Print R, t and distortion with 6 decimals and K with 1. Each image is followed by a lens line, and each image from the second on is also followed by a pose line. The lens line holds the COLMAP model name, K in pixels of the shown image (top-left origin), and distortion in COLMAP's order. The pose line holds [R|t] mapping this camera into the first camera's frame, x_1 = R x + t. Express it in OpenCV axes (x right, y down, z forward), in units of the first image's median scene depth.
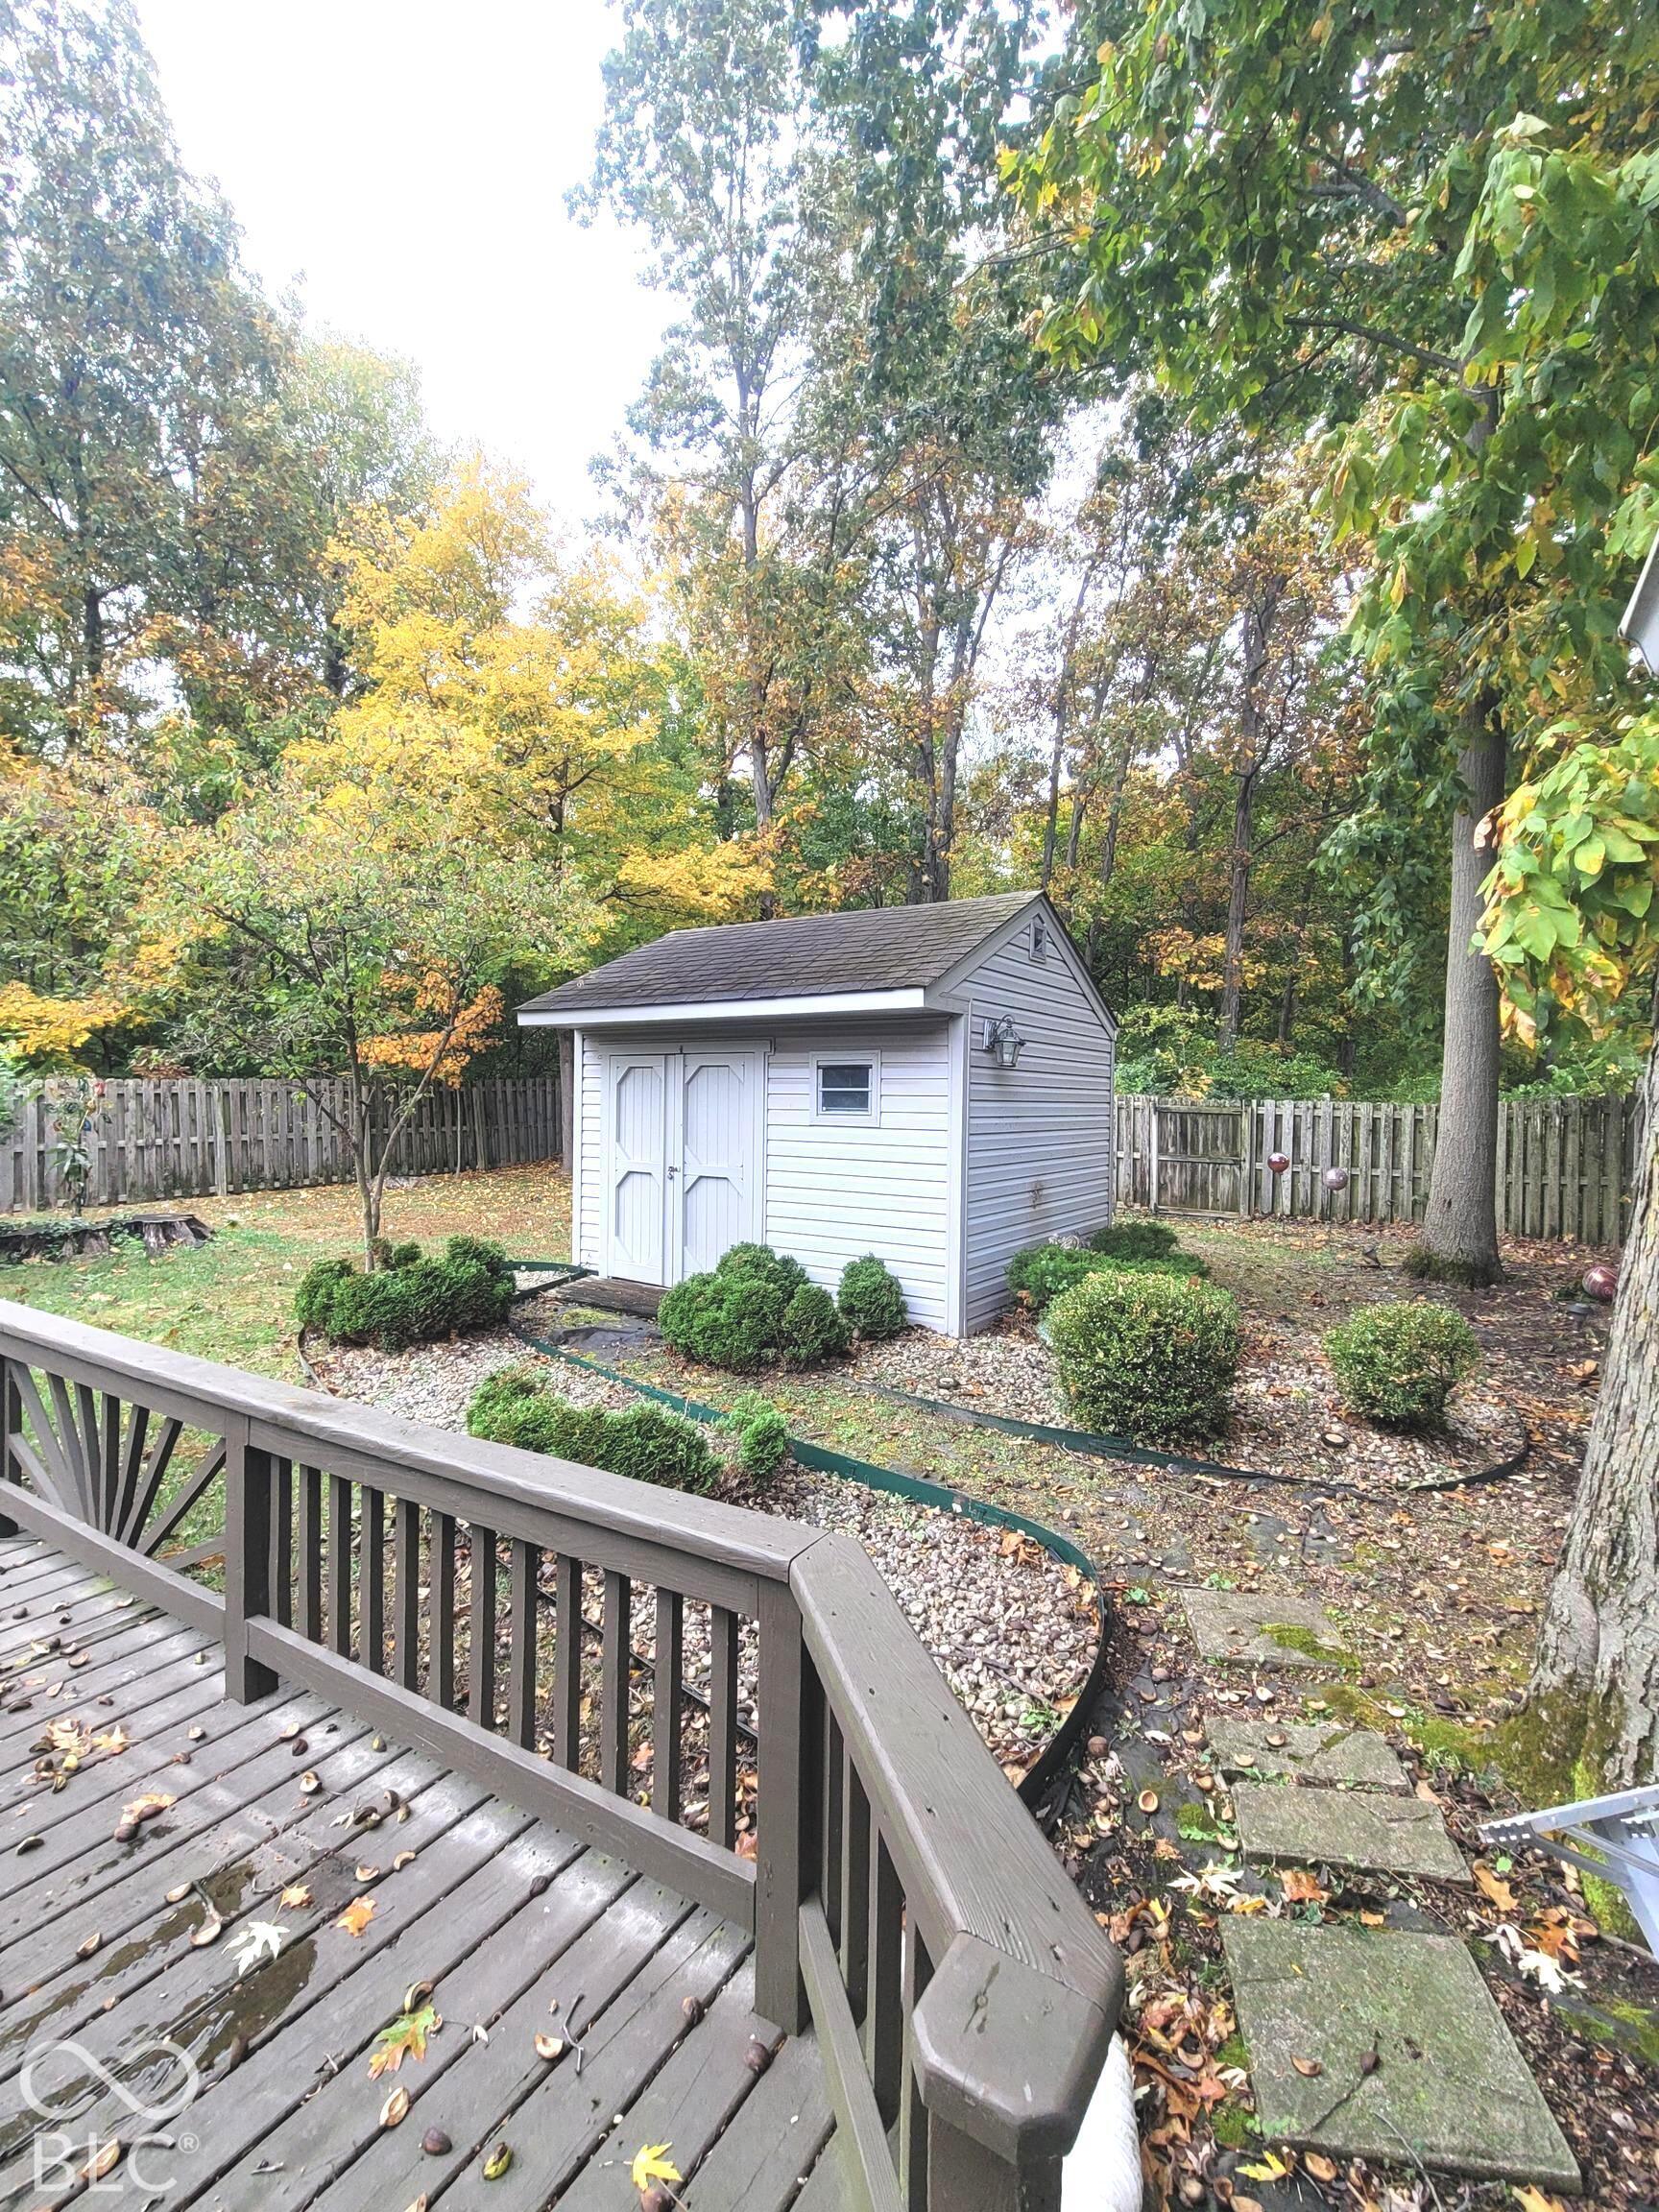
lens RADIAL K [[964.4, 0, 834.2], [0, 964.4, 1111.7], [0, 0, 1]] dist [-0.000715, -0.000088]
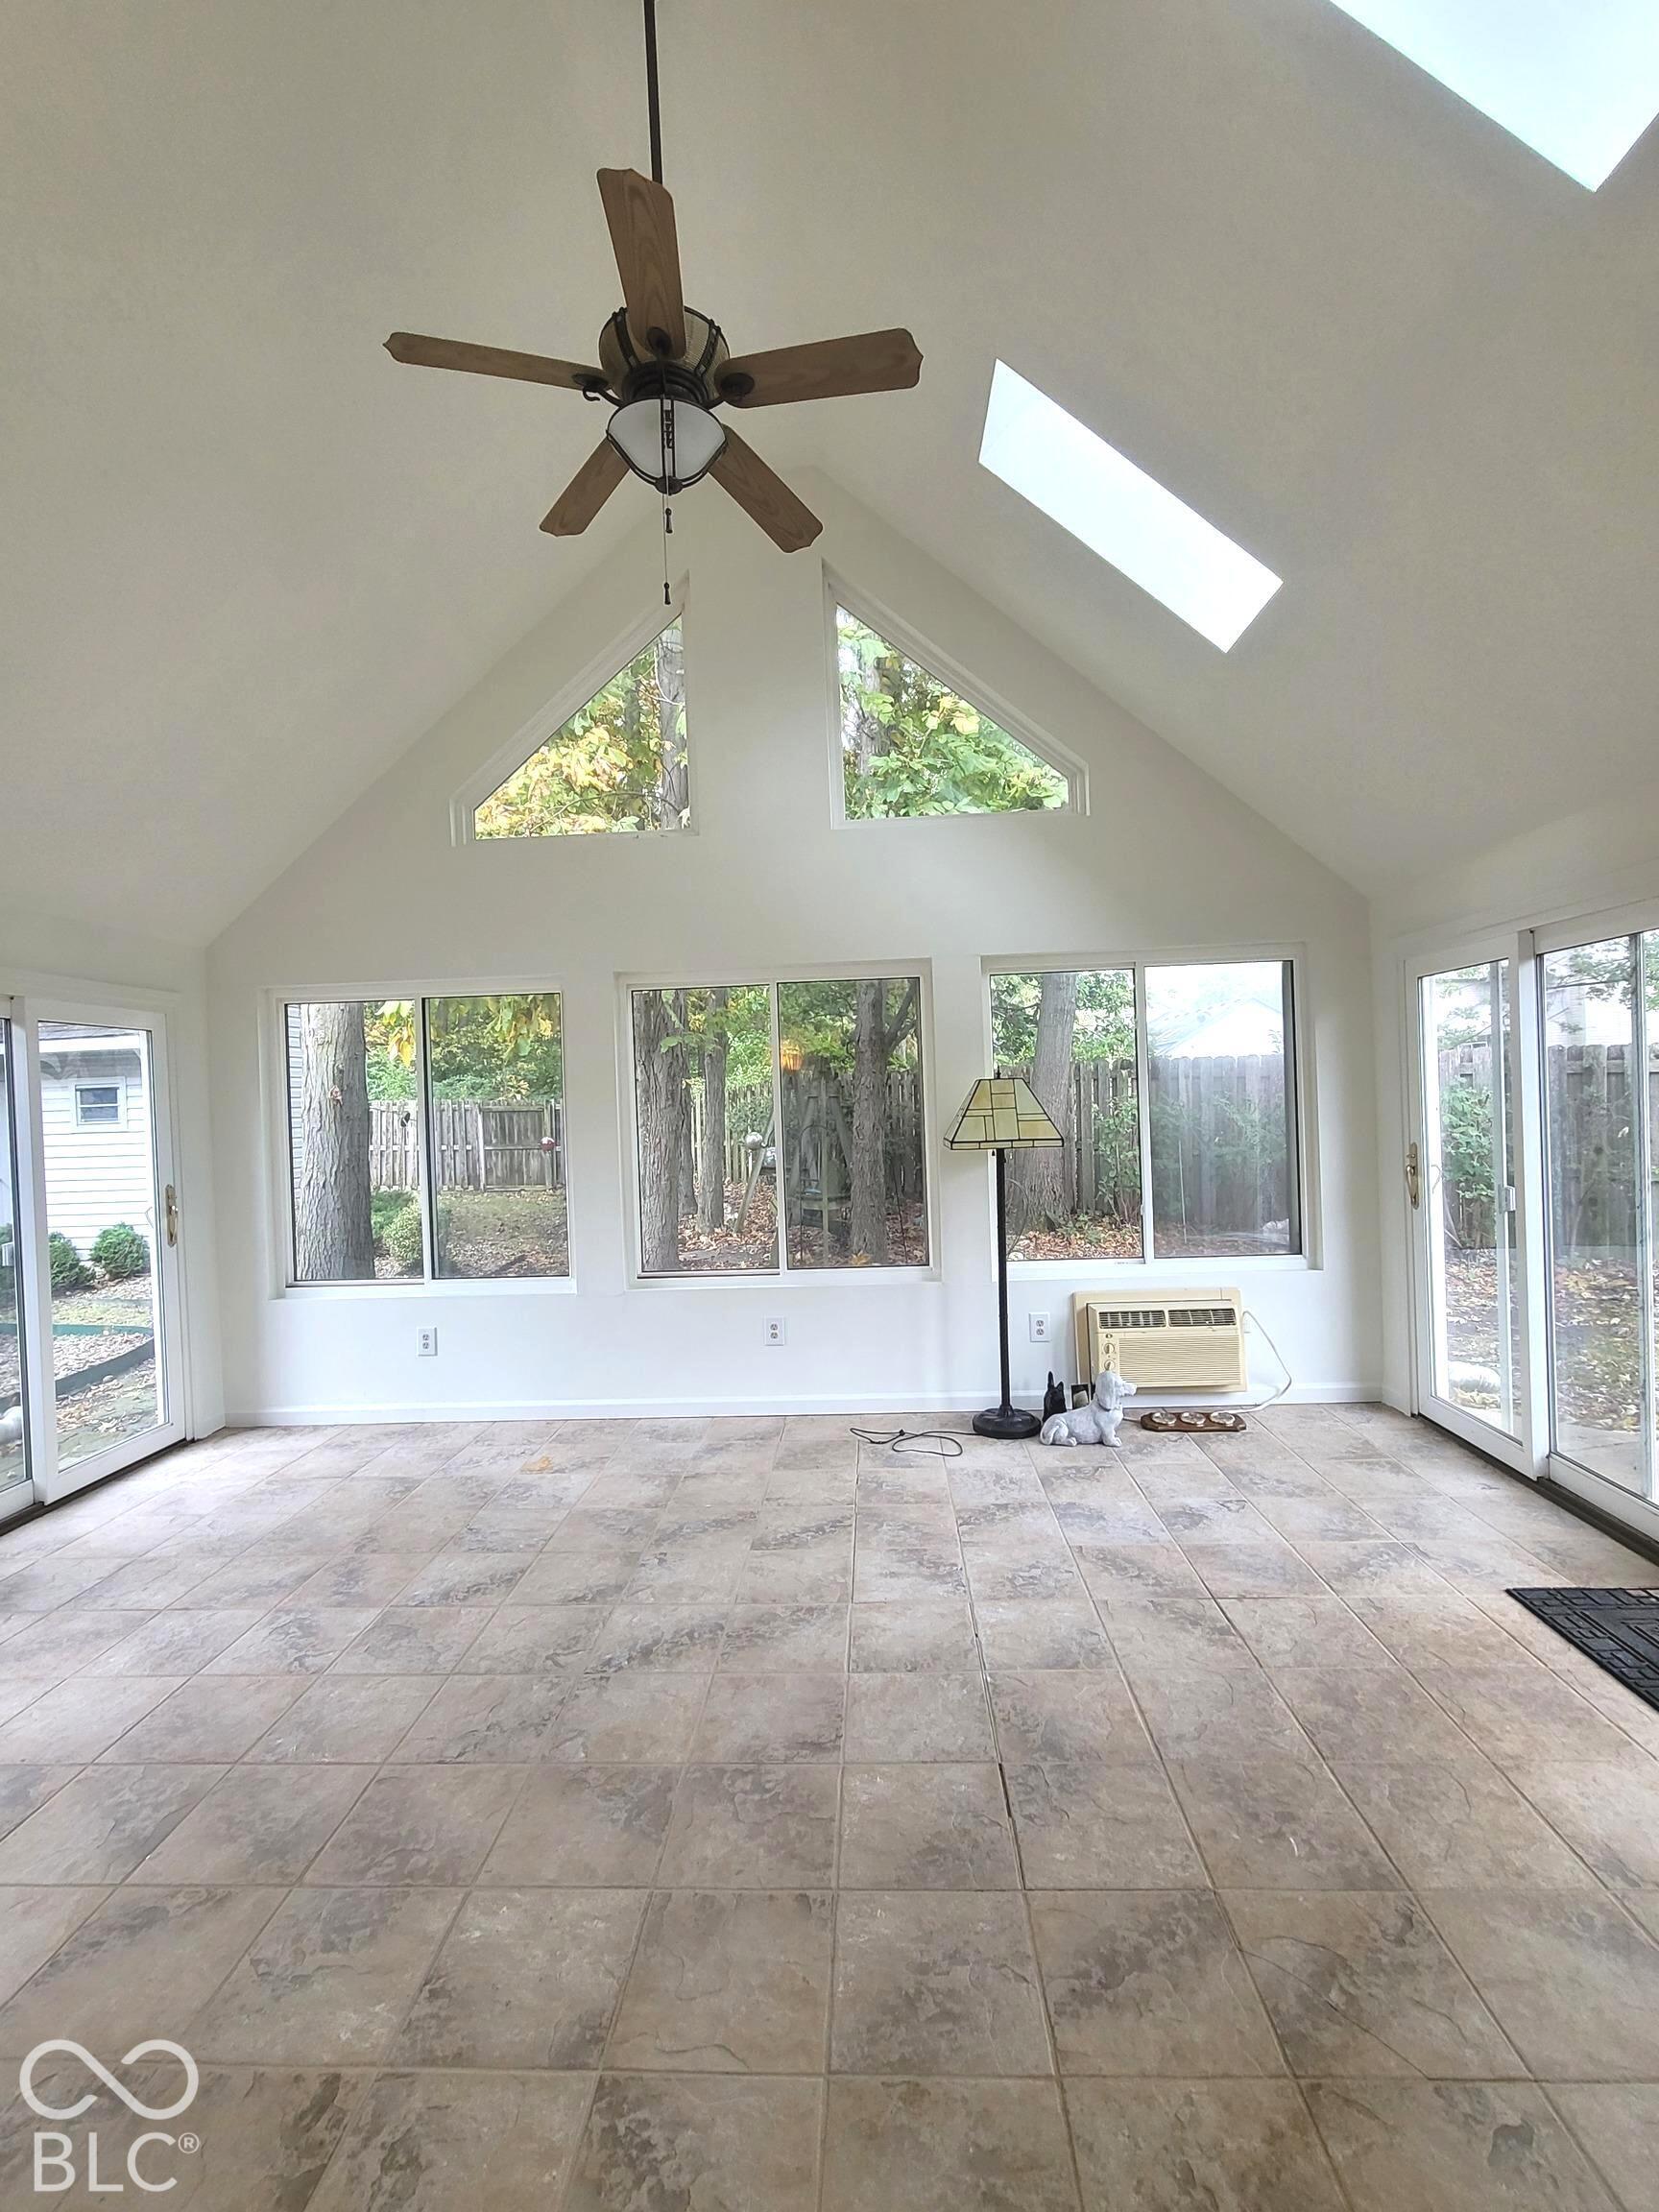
lens RADIAL K [[964.4, 0, 829.6], [0, 964.4, 1106.7], [0, 0, 1]] dist [-0.000715, -0.000088]
pose [[0.870632, -0.048123, 0.489576, 0.241216], [0.053258, 0.998575, 0.003445, 0.028715], [-0.489044, 0.023074, 0.871954, -0.685303]]
